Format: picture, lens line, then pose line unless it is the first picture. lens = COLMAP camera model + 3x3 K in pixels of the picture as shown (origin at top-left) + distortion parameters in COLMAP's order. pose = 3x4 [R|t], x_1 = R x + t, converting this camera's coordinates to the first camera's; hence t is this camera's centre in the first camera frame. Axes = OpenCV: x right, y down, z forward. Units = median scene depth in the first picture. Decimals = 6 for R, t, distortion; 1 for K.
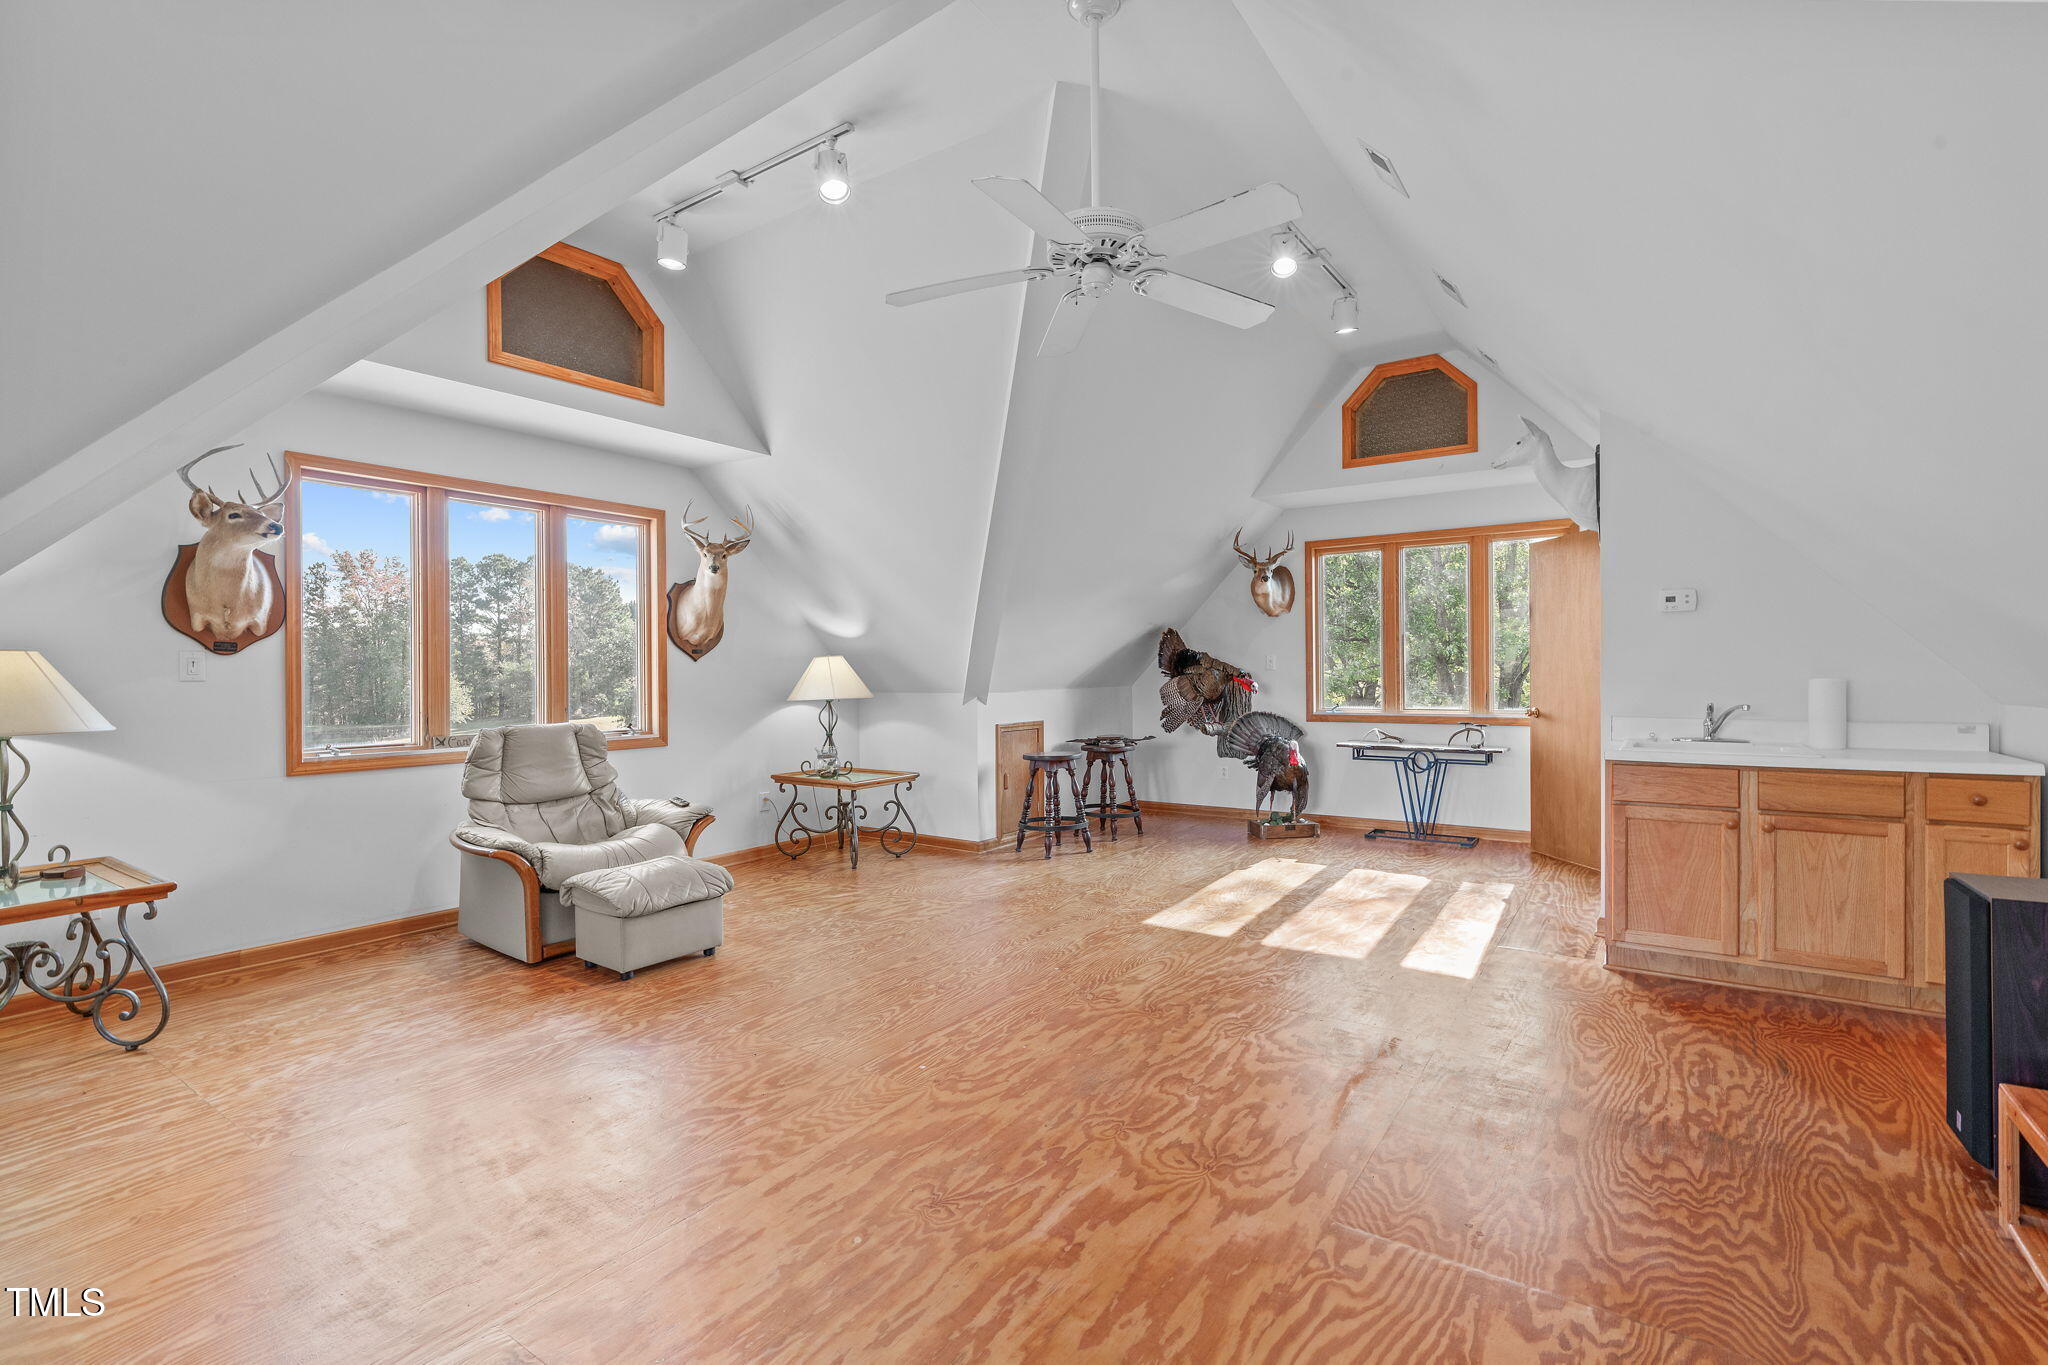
lens RADIAL K [[918.2, 0, 1024.4], [0, 918.2, 682.1], [0, 0, 1]] dist [-0.002093, 0.000293]
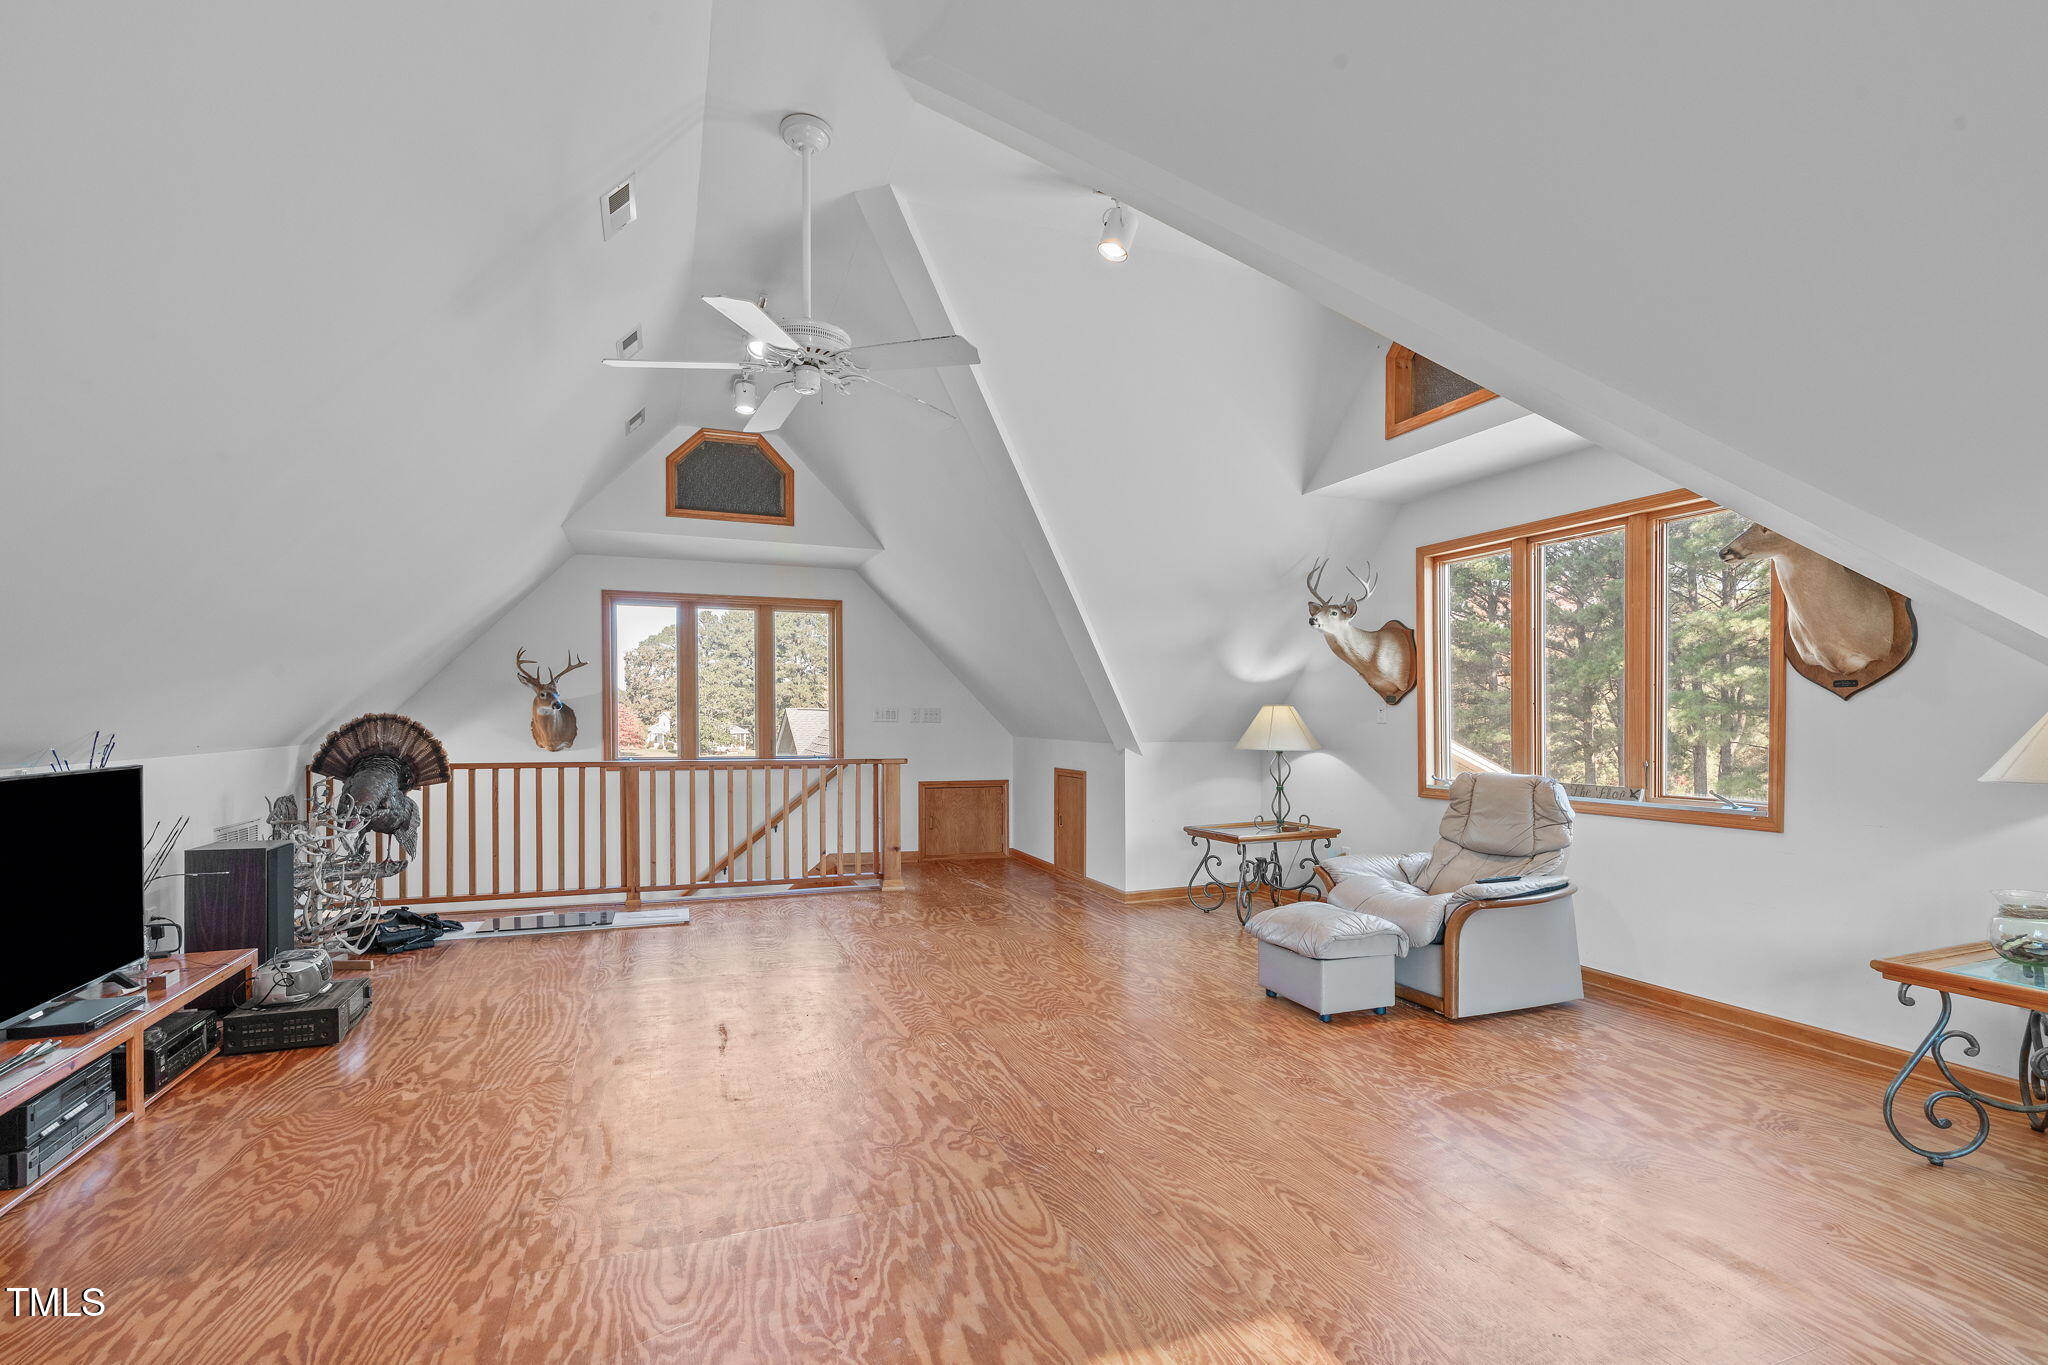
lens RADIAL K [[918.2, 0, 1025.1], [0, 918.2, 691.0], [0, 0, 1]] dist [-0.002093, 0.000293]
pose [[-0.551048, -0.019927, -0.834235, 0.697238], [-0.004321, 0.999770, -0.021027, -0.021710], [0.834462, -0.007982, -0.551007, 1.431395]]
